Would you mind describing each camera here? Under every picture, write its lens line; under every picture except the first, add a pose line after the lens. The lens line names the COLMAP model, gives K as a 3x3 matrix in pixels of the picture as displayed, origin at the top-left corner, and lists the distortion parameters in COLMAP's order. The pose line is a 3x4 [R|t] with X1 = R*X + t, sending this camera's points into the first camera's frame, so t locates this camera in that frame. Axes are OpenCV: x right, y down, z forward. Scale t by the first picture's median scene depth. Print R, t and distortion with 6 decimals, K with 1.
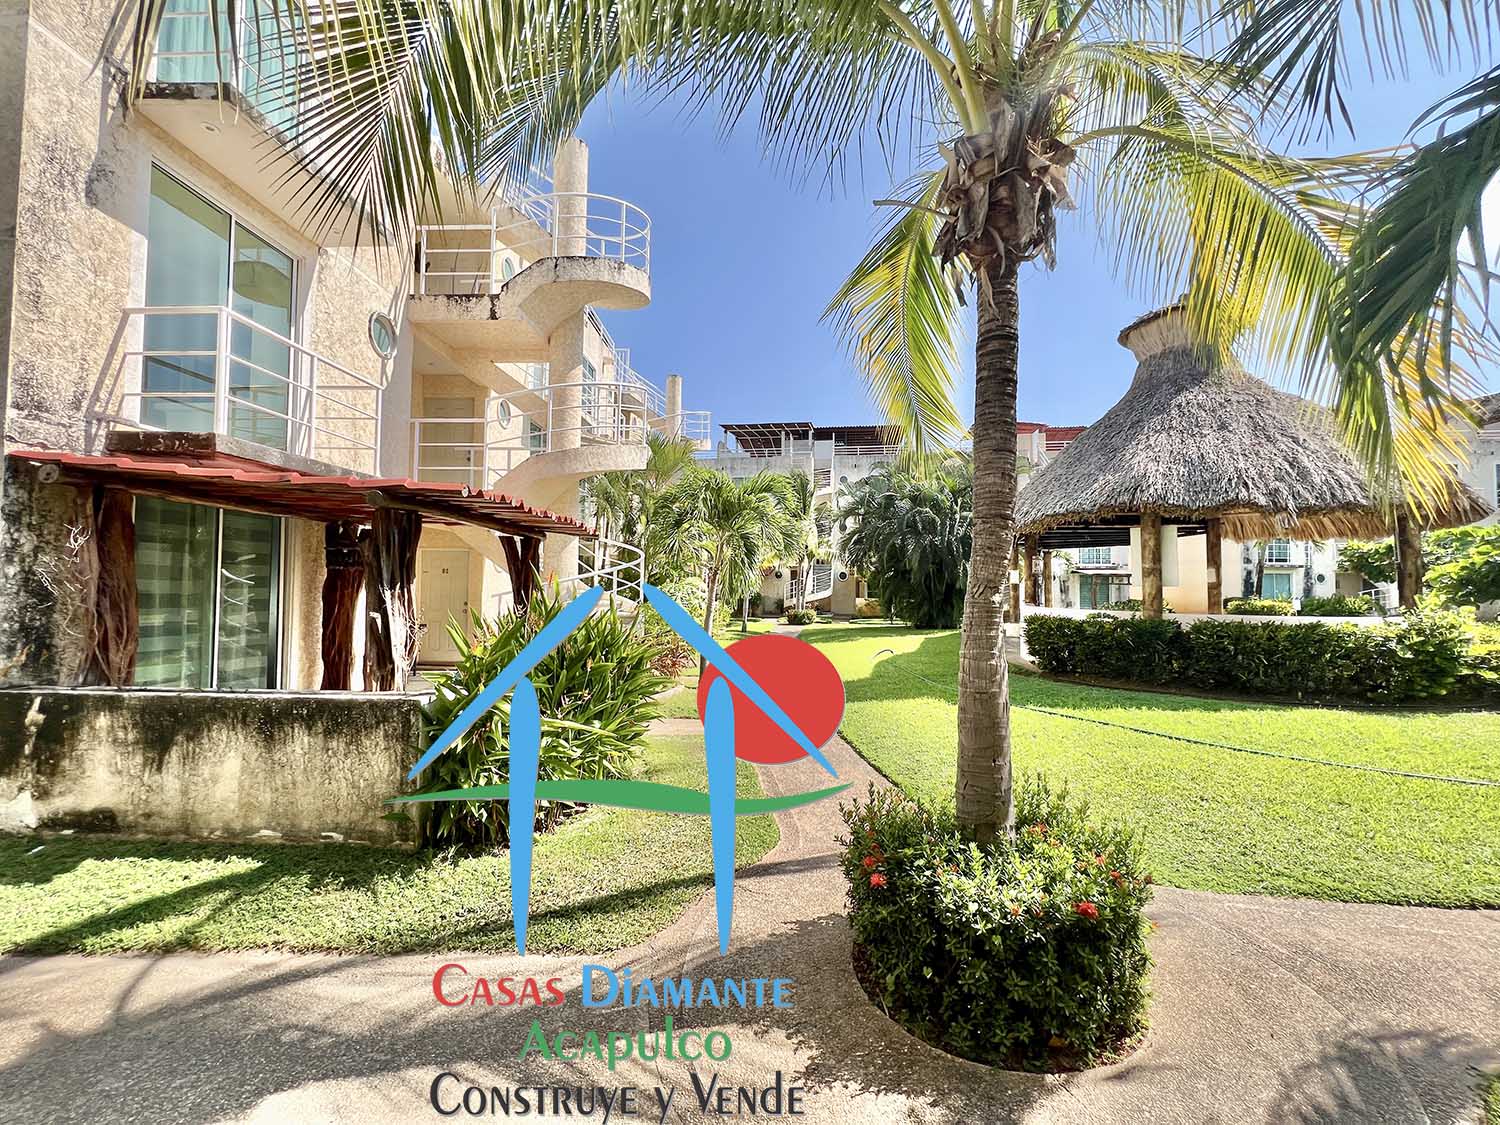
lens RADIAL K [[605.5, 0, 741.7], [0, 605.5, 558.2], [0, 0, 1]] dist [-0.001392, 0.000830]
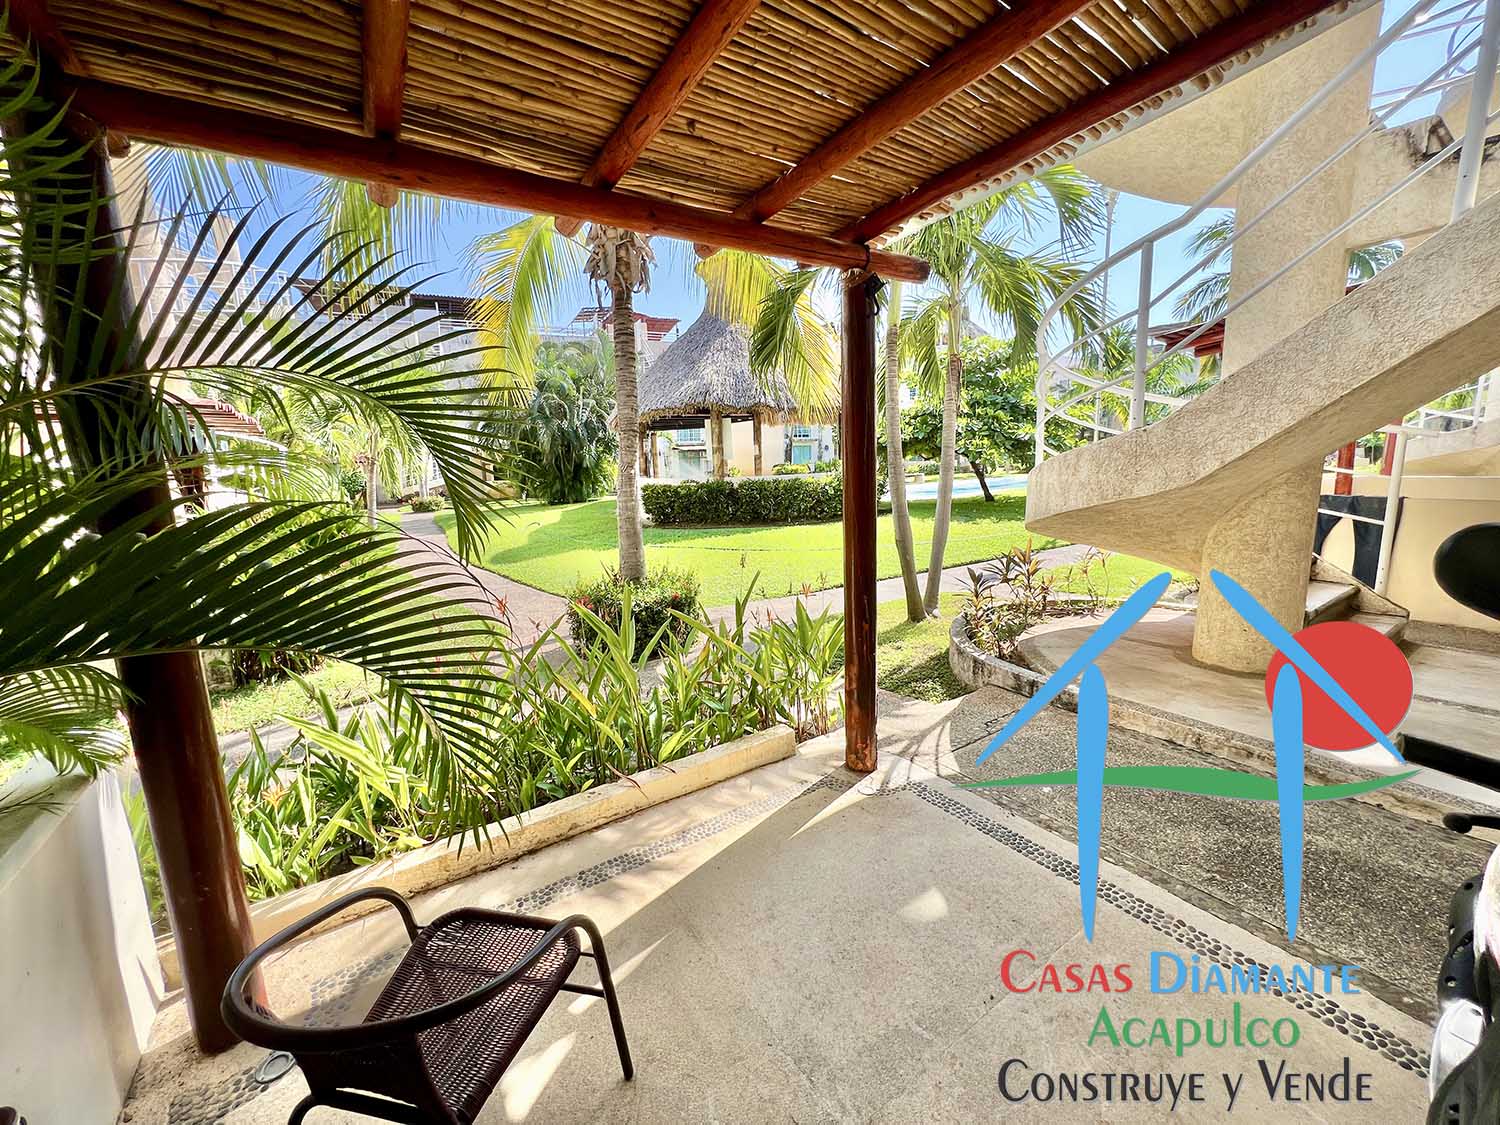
lens RADIAL K [[605.5, 0, 753.9], [0, 605.5, 560.5], [0, 0, 1]] dist [-0.001392, 0.000830]
pose [[0.808840, -0.135221, 0.572271, -0.145389], [0.017554, 0.978320, 0.206354, -0.017503], [-0.587767, -0.156862, 0.793678, -0.288762]]
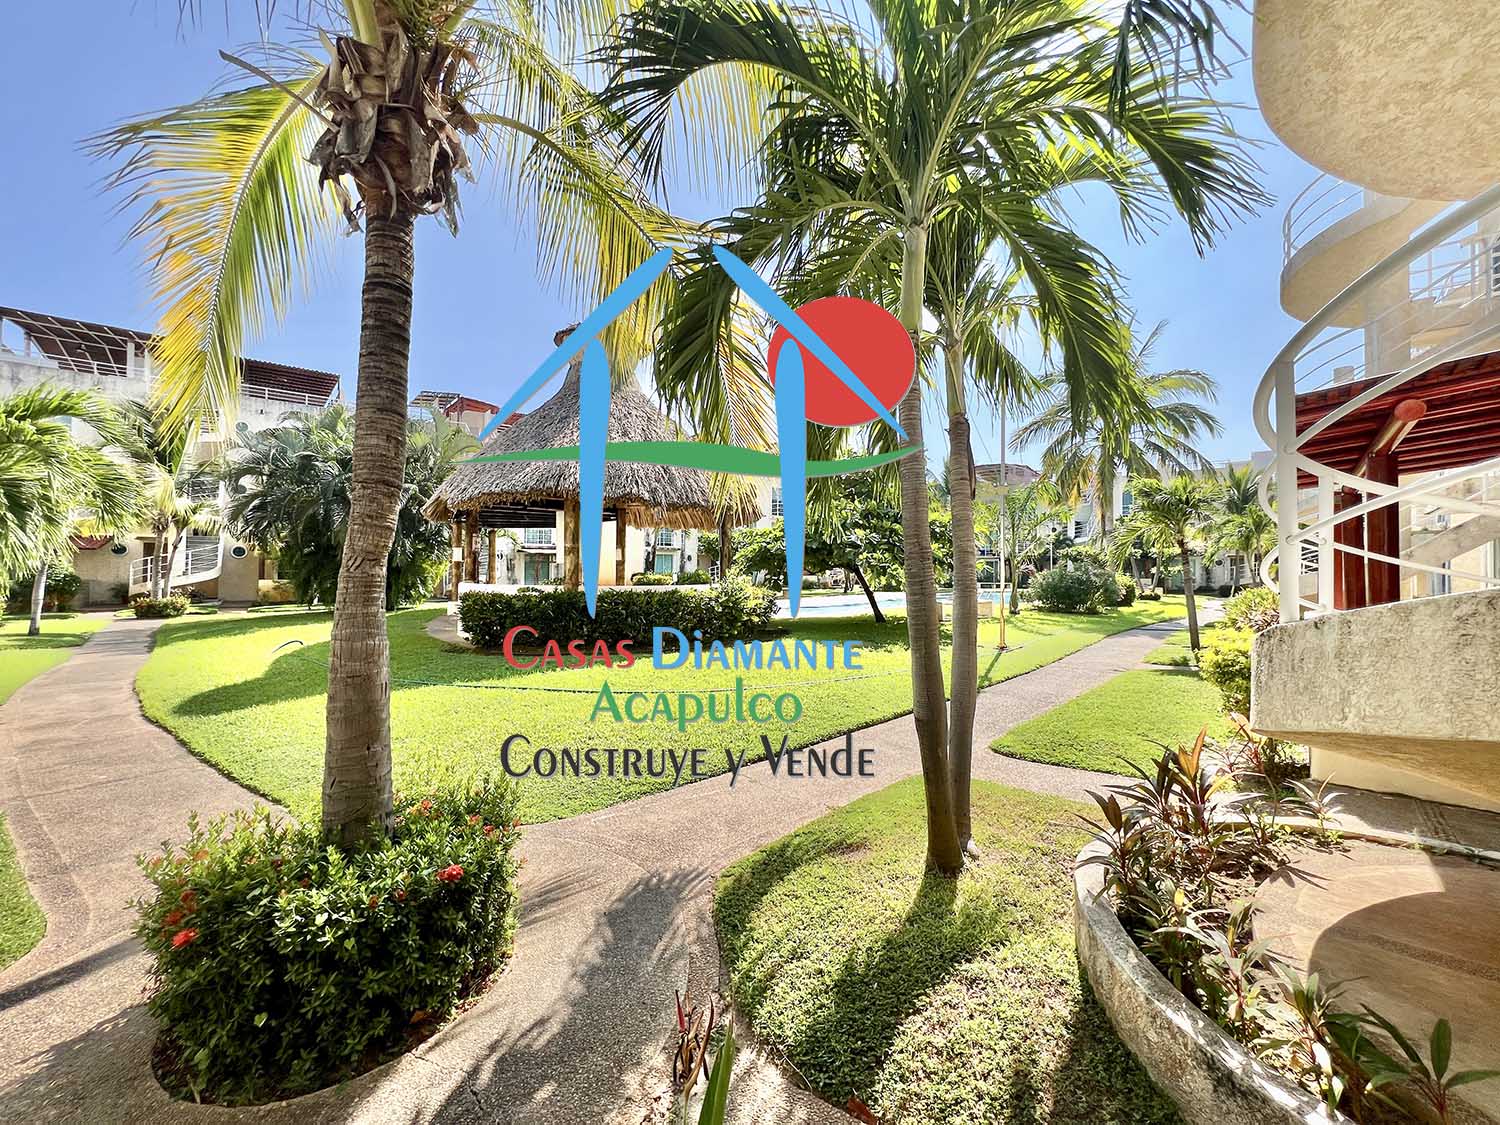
lens RADIAL K [[605.5, 0, 752.2], [0, 605.5, 560.1], [0, 0, 1]] dist [-0.001392, 0.000830]
pose [[0.651632, 0.003028, 0.758529, 0.030934], [-0.032157, 0.999203, 0.023637, 0.002678], [-0.757853, -0.039794, 0.651210, -0.008368]]
